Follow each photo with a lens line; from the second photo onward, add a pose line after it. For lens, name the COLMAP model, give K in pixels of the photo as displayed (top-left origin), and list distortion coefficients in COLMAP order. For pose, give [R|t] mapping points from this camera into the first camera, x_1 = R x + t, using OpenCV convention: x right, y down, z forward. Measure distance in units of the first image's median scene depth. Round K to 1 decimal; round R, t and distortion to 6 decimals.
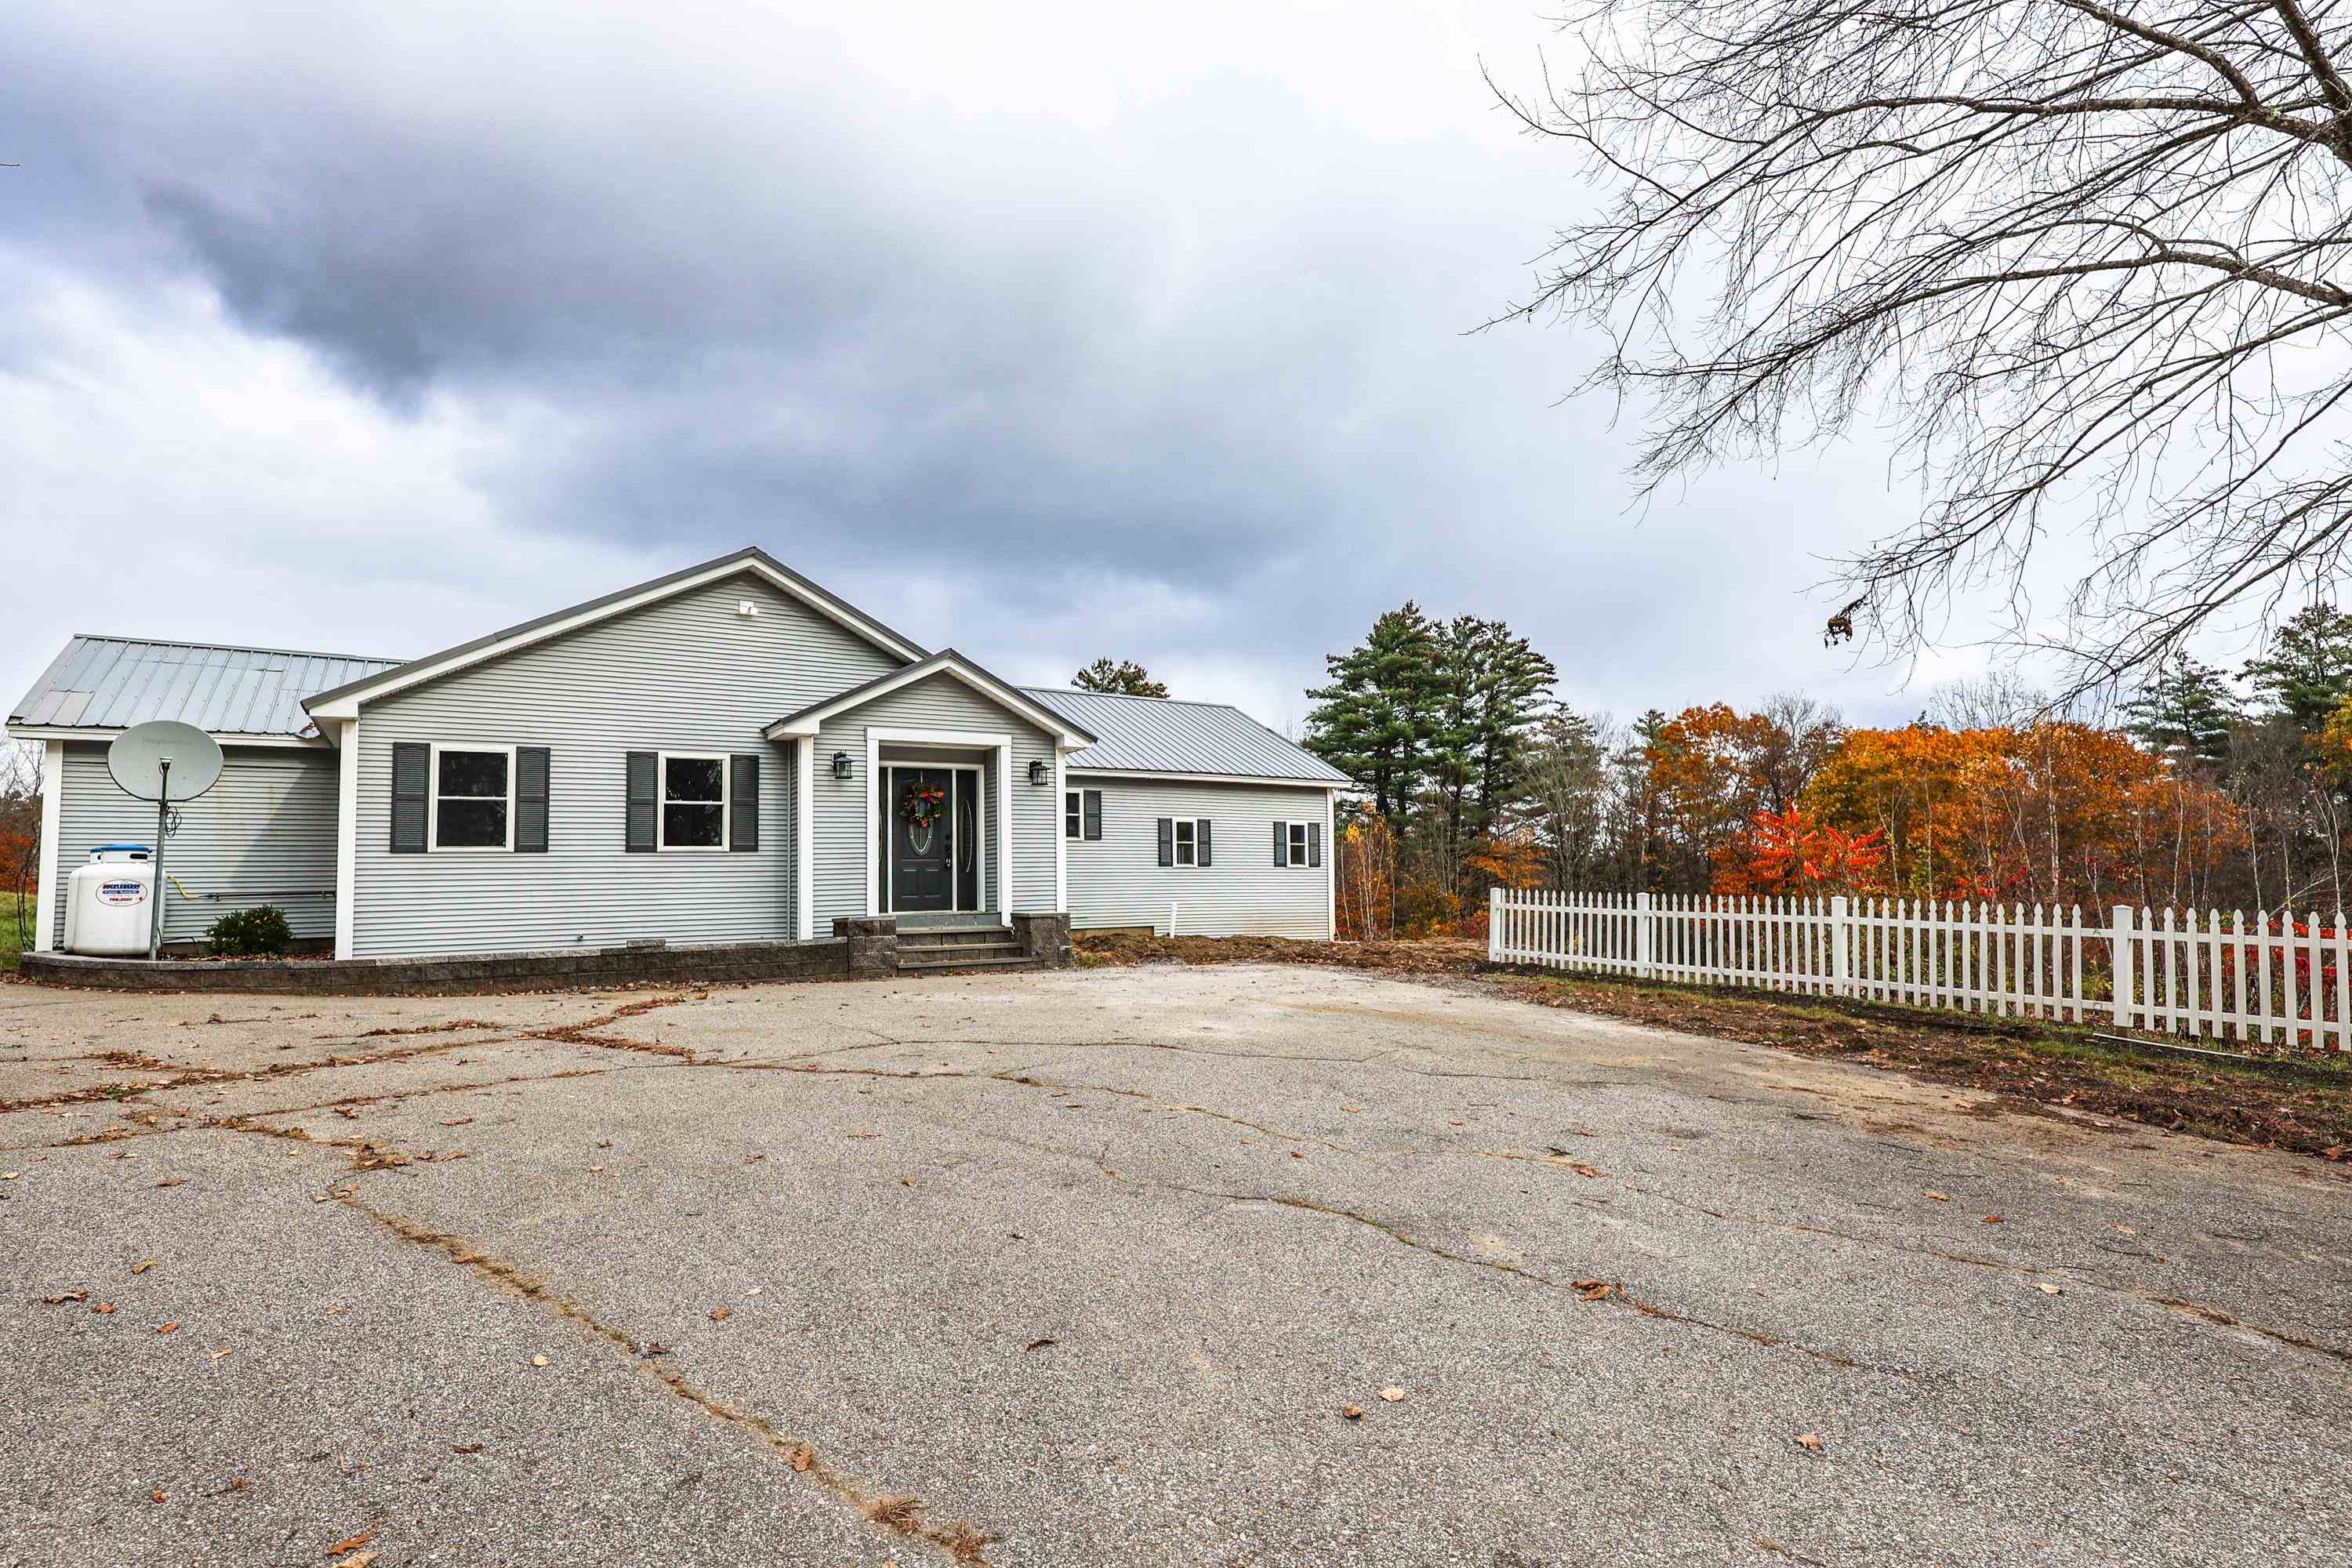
lens RADIAL K [[1185.0, 0, 1239.7], [0, 1185.0, 779.7], [0, 0, 1]] dist [-0.094392, 0.043551]
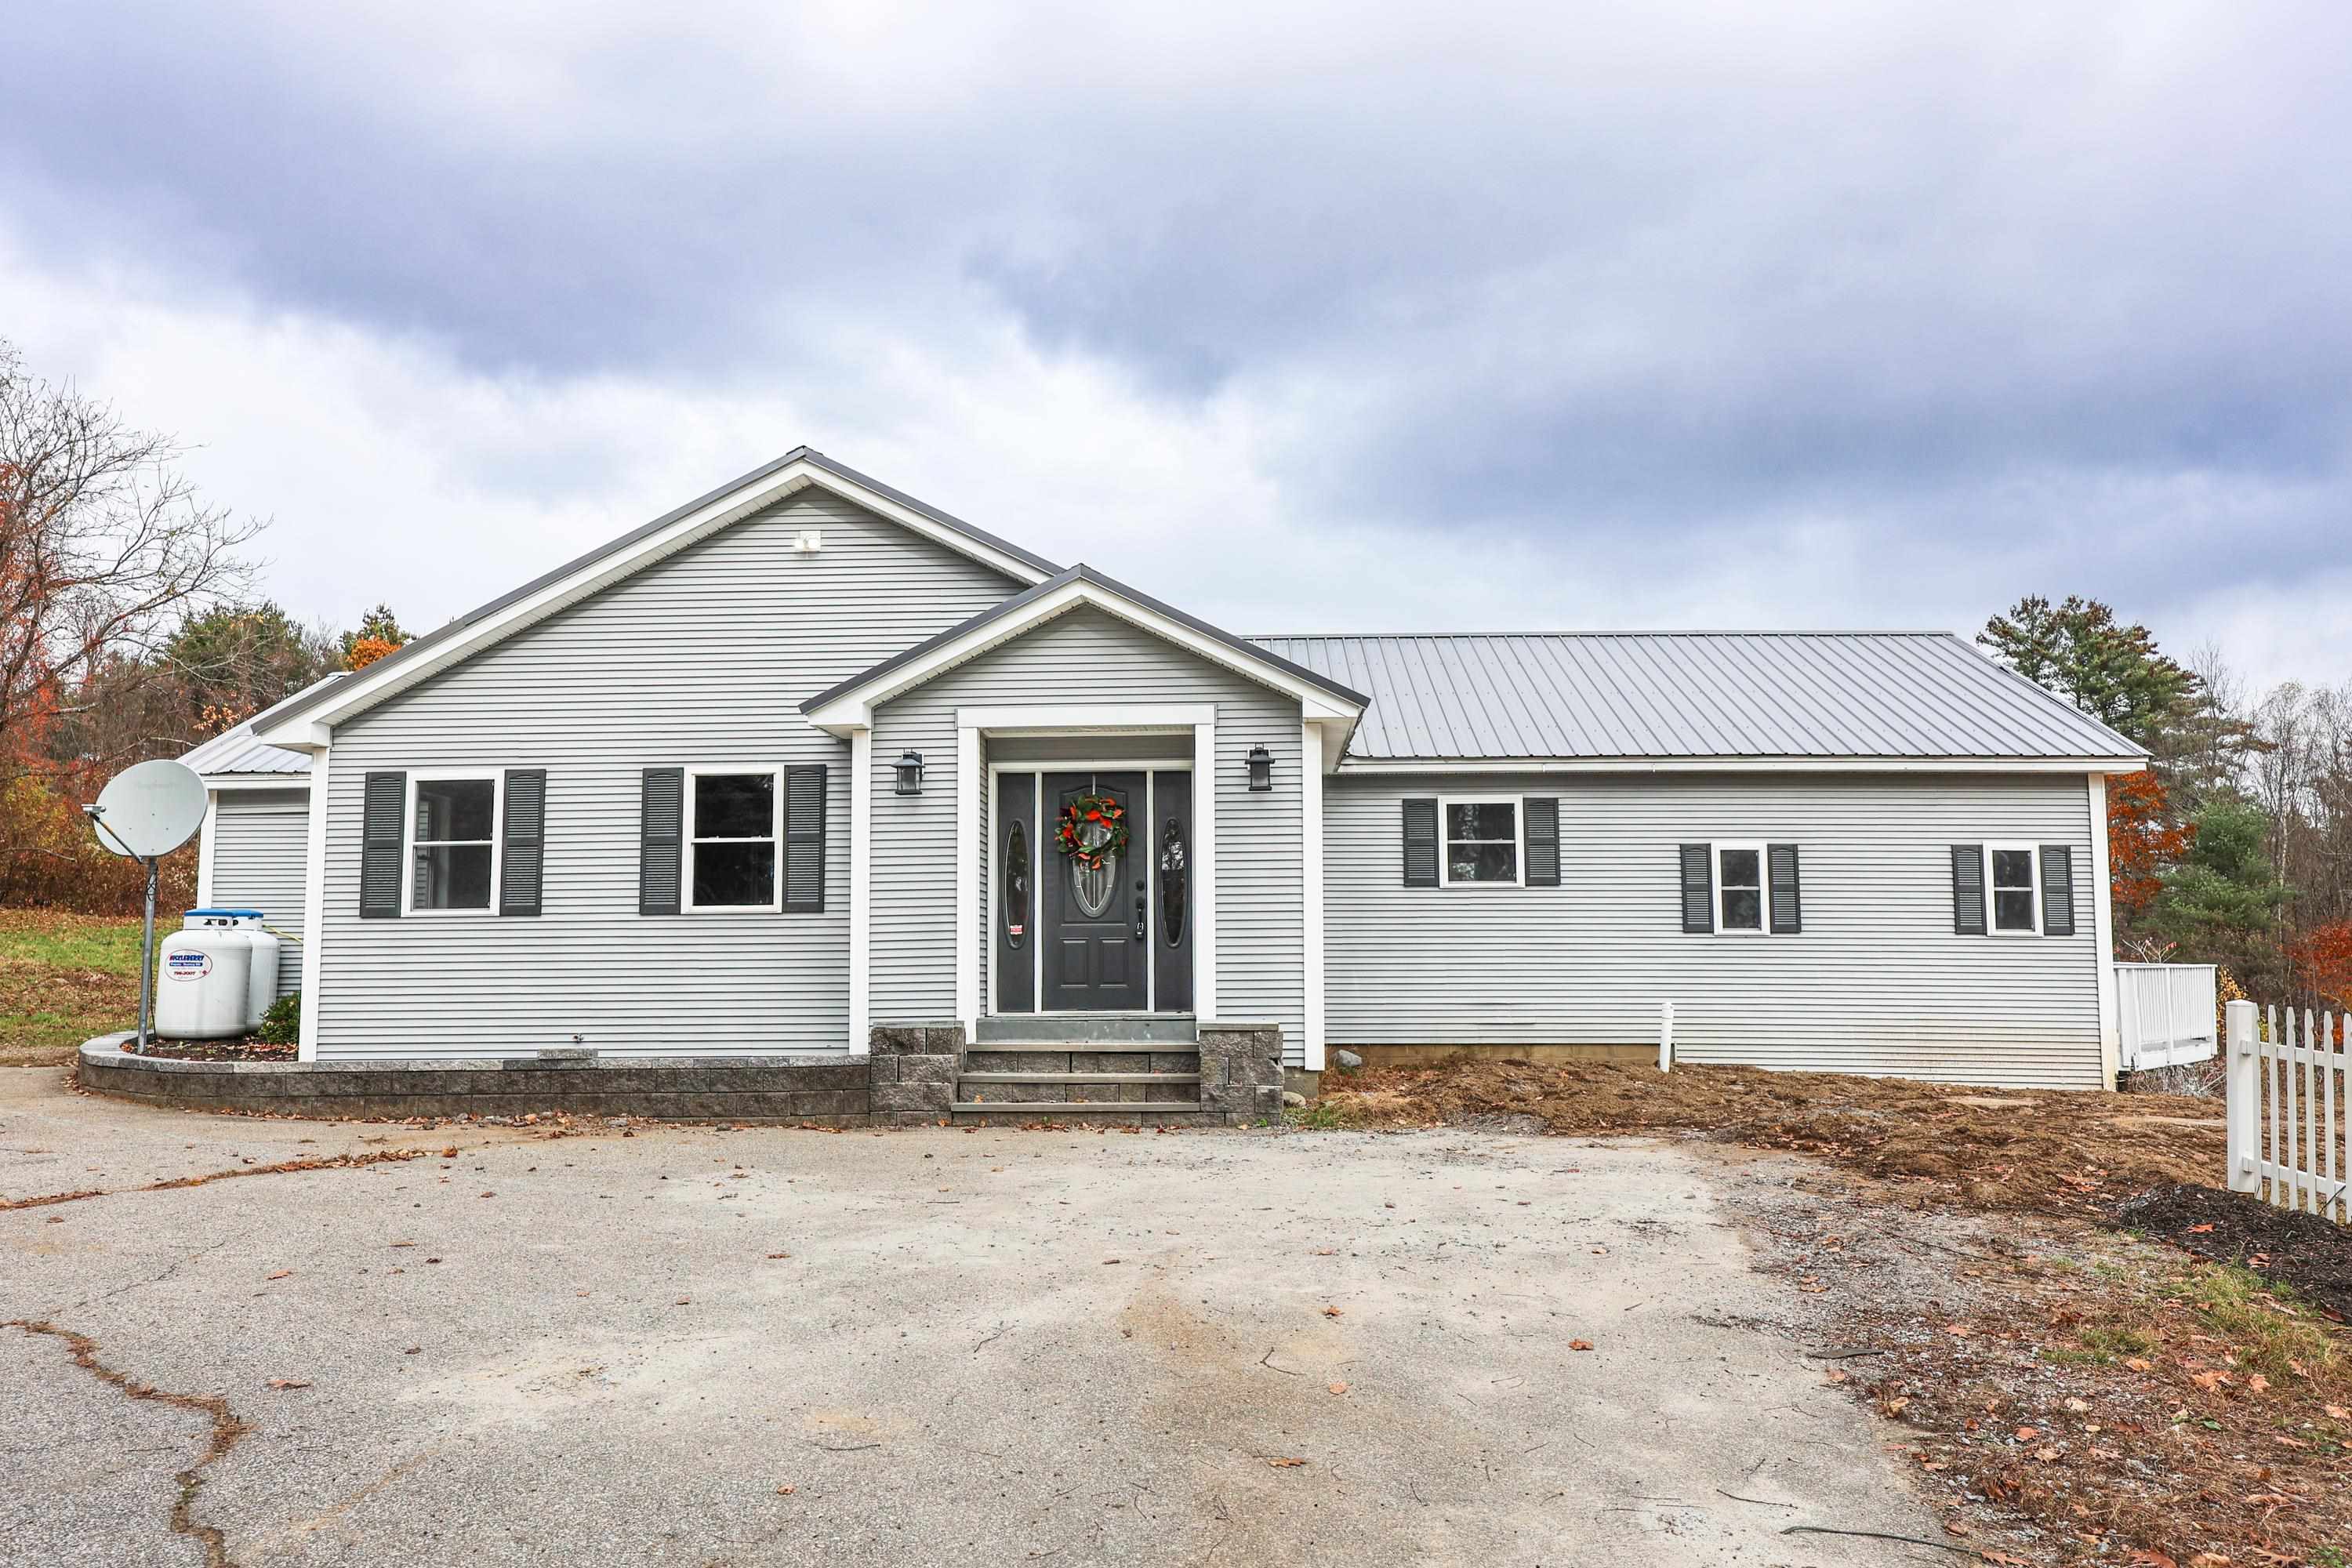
lens RADIAL K [[1568.4, 0, 1176.0], [0, 1568.4, 784.0], [0, 0, 1]] dist [-0.004438, 0.000365]
pose [[0.794298, -0.048399, -0.605598, 0.248549], [0.041074, 0.998819, -0.025953, 0.019017], [0.606139, -0.004260, 0.795347, 0.388917]]
